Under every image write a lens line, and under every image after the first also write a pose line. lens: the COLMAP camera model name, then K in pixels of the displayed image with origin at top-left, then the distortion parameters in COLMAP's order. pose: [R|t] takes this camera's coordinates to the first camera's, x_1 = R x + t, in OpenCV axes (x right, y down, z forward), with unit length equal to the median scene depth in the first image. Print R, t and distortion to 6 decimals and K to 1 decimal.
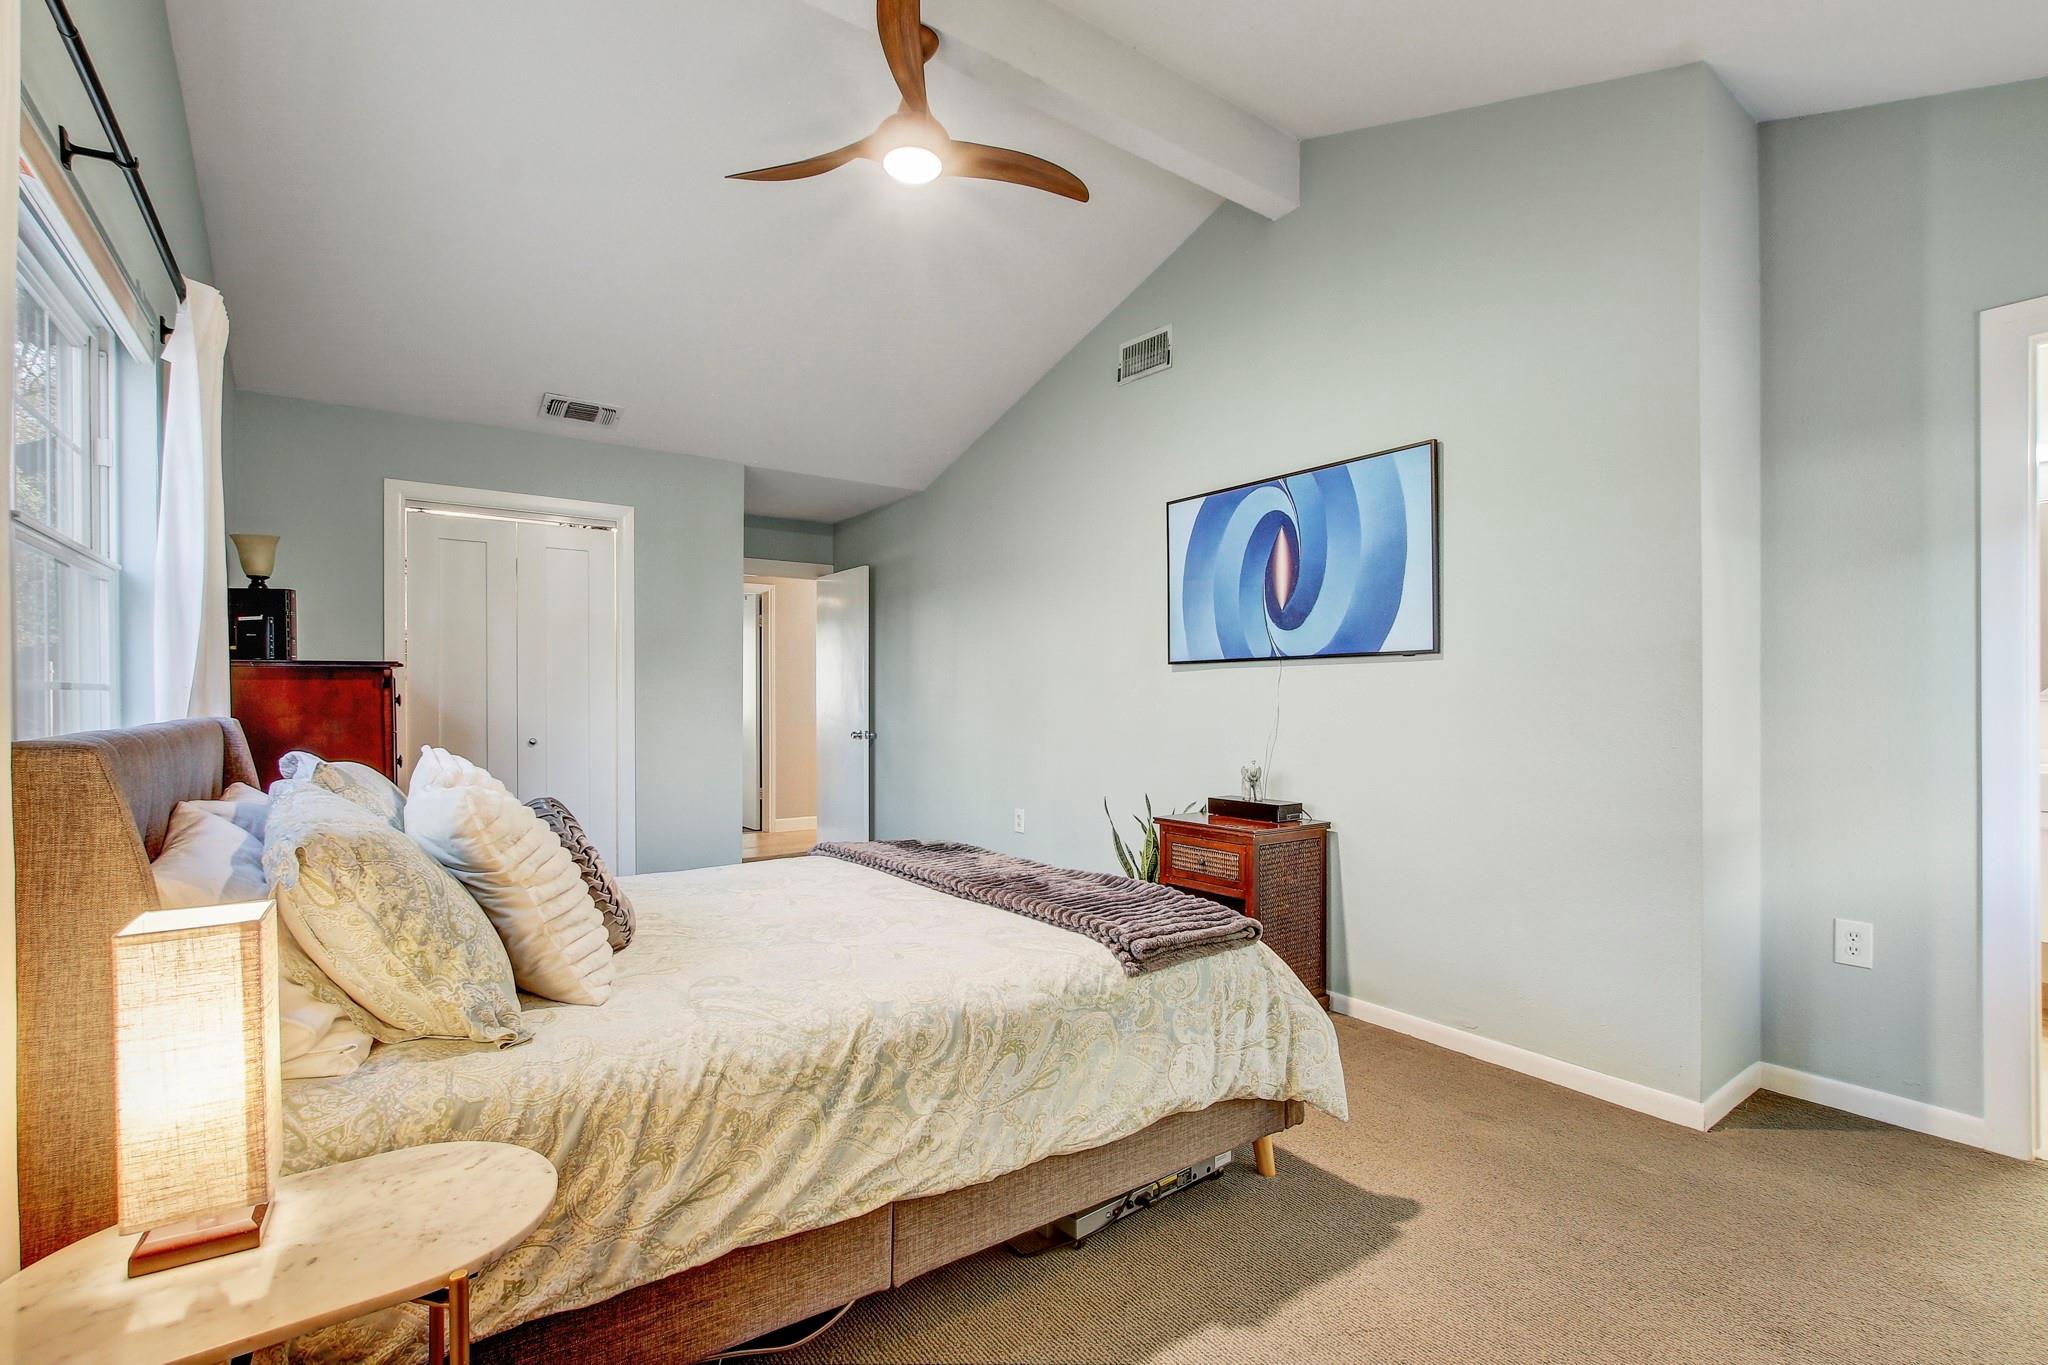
lens RADIAL K [[936.9, 0, 1024.3], [0, 936.9, 689.7], [0, 0, 1]] dist [-0.015771, 0.006156]
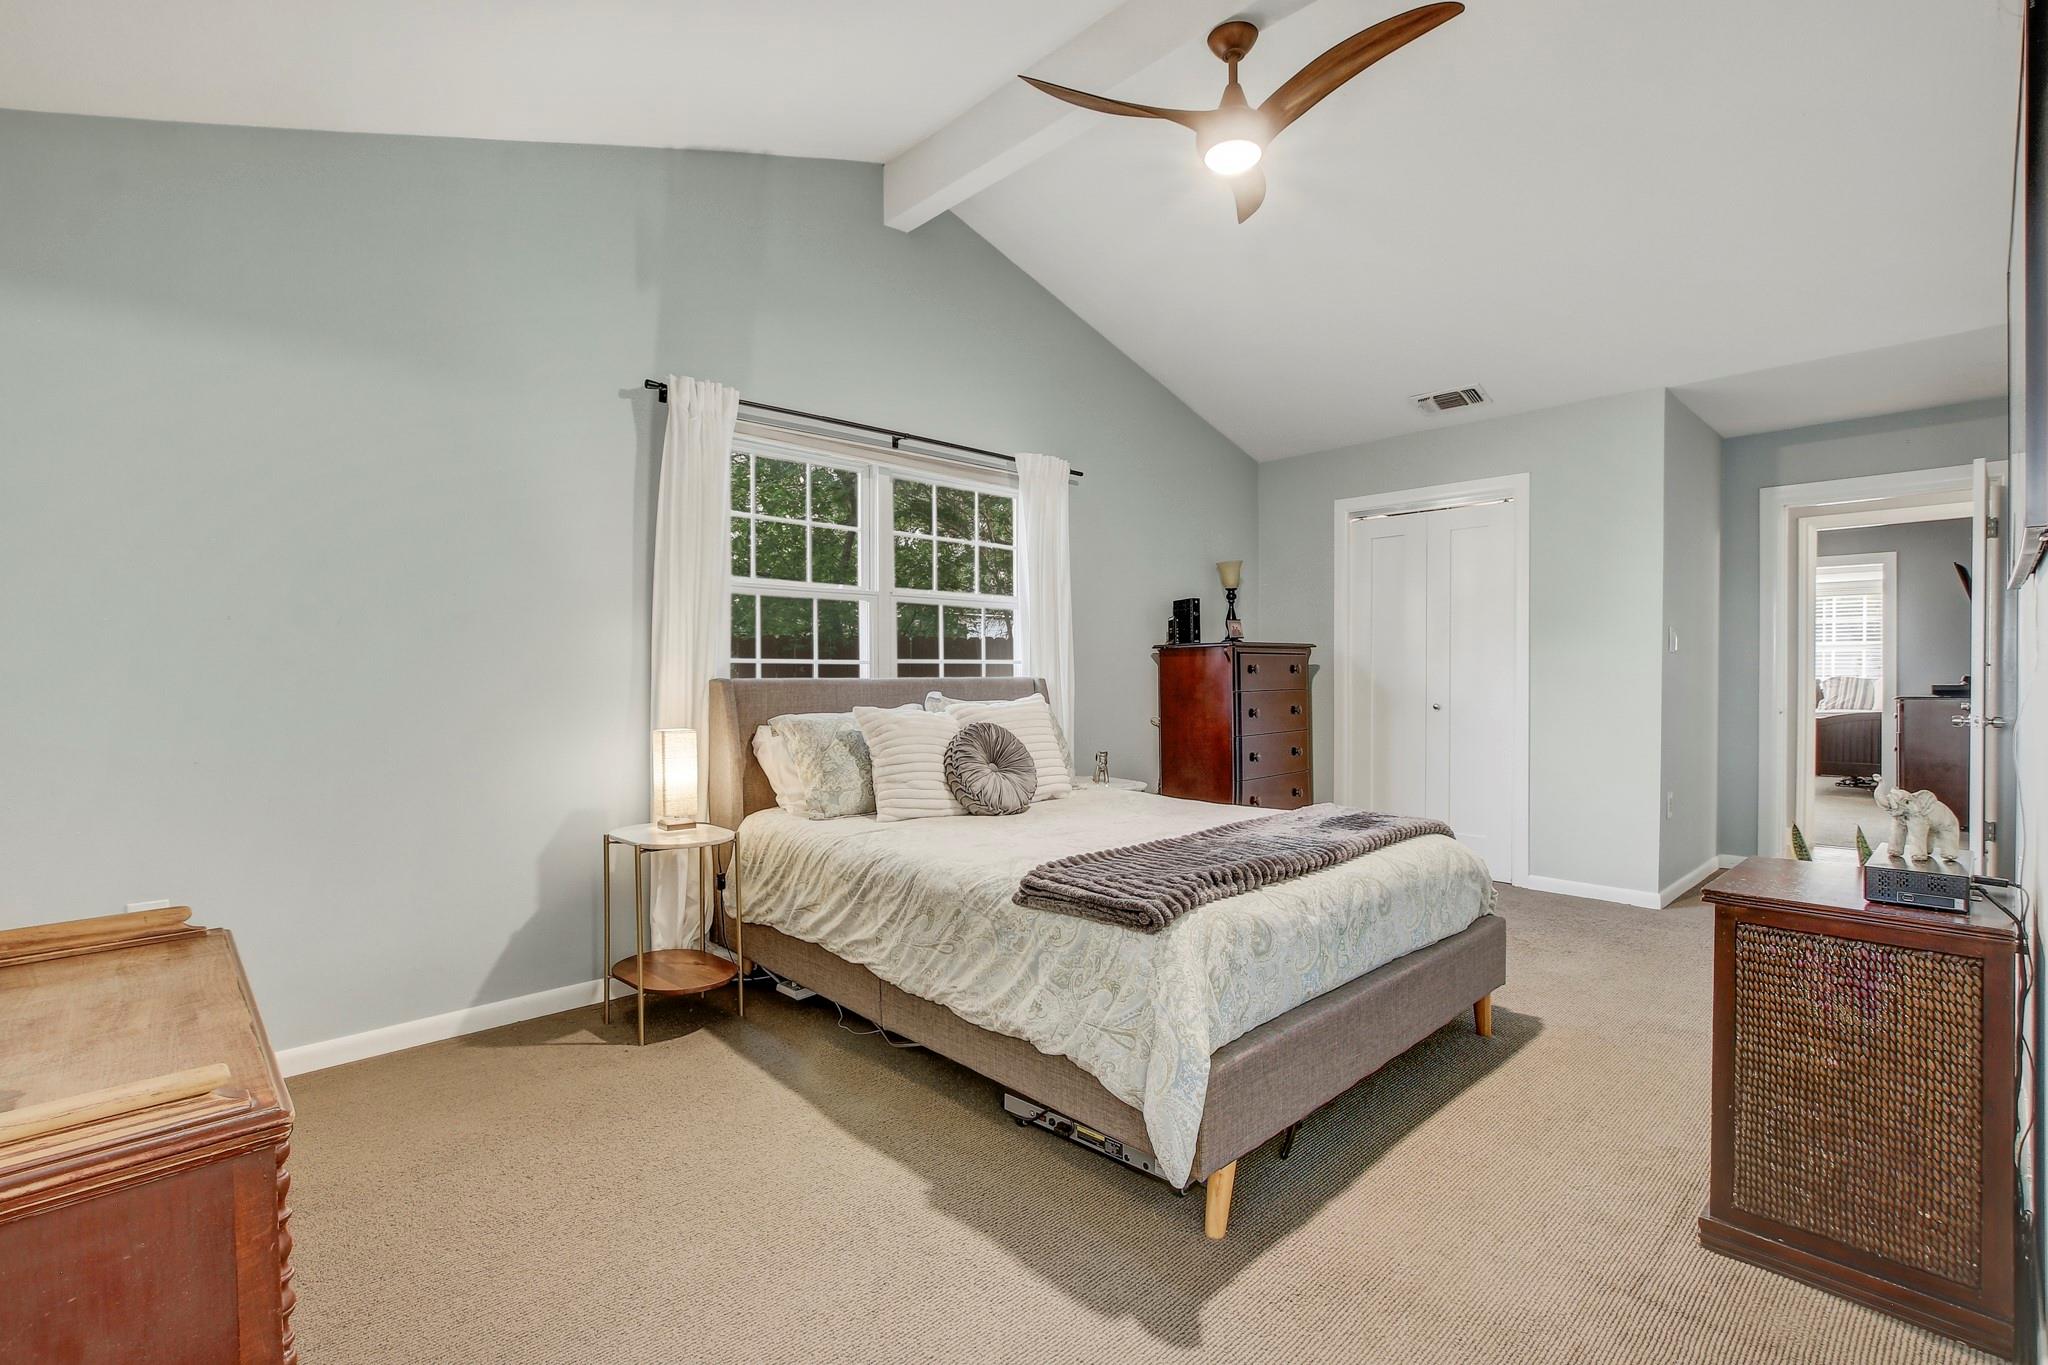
lens RADIAL K [[936.9, 0, 1019.0], [0, 936.9, 682.7], [0, 0, 1]] dist [-0.015771, 0.006156]
pose [[0.136616, 0.009009, -0.990583, 1.333130], [0.006049, 0.999932, 0.009928, 0.028531], [0.990606, -0.007348, 0.136553, 0.913973]]
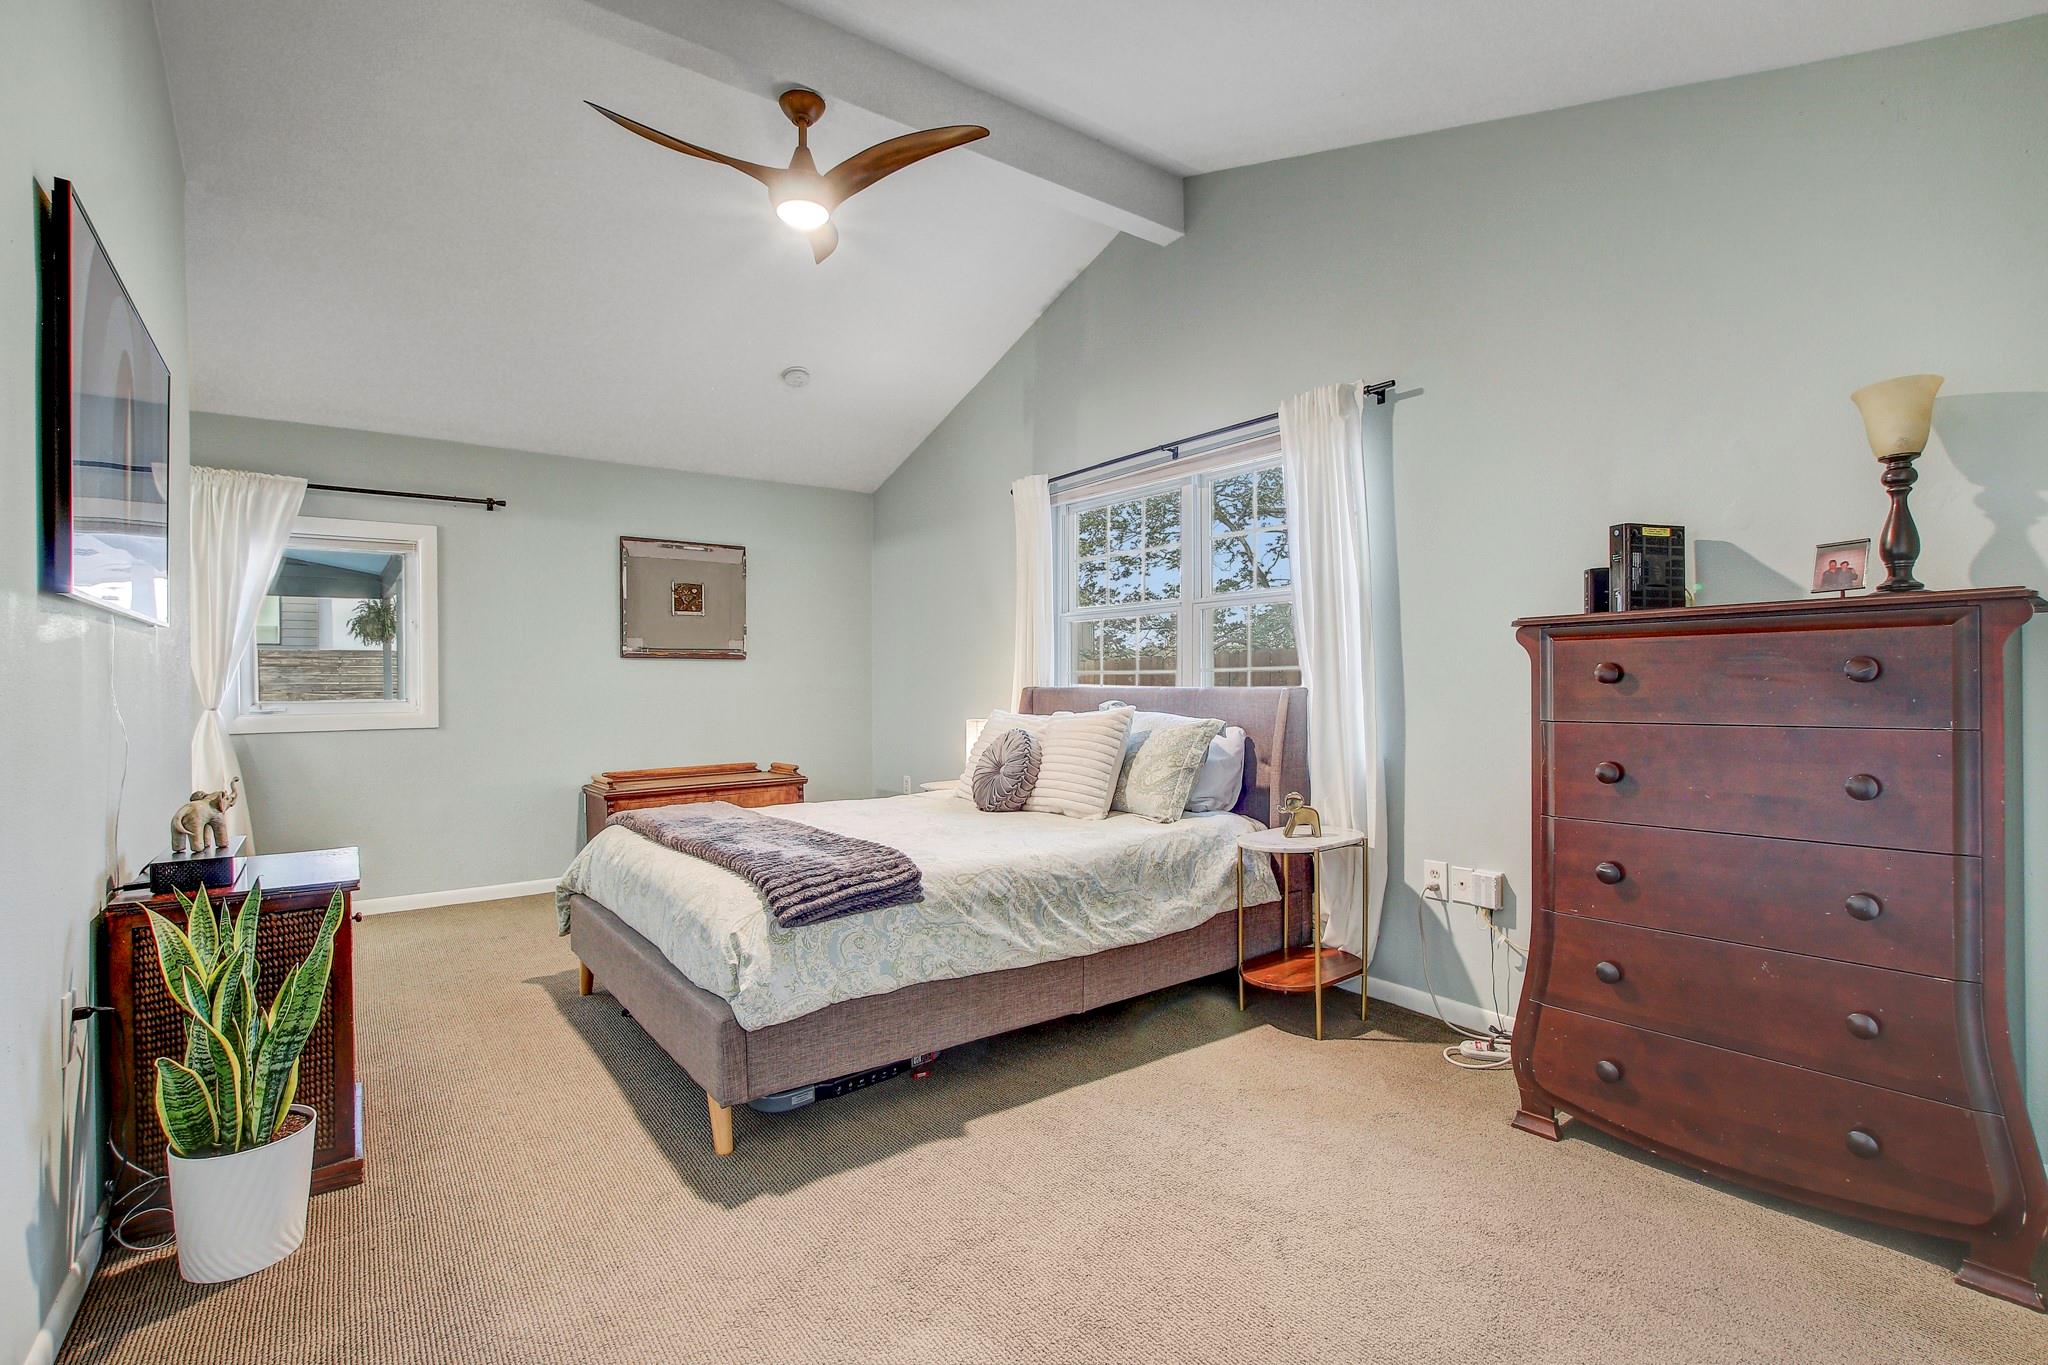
lens RADIAL K [[936.9, 0, 1020.1], [0, 936.9, 677.9], [0, 0, 1]] dist [-0.015771, 0.006156]
pose [[-0.999814, 0.010176, -0.016366, -0.559746], [0.010262, 0.999934, -0.005171, 0.023050], [0.016312, -0.005338, -0.999853, 3.232327]]
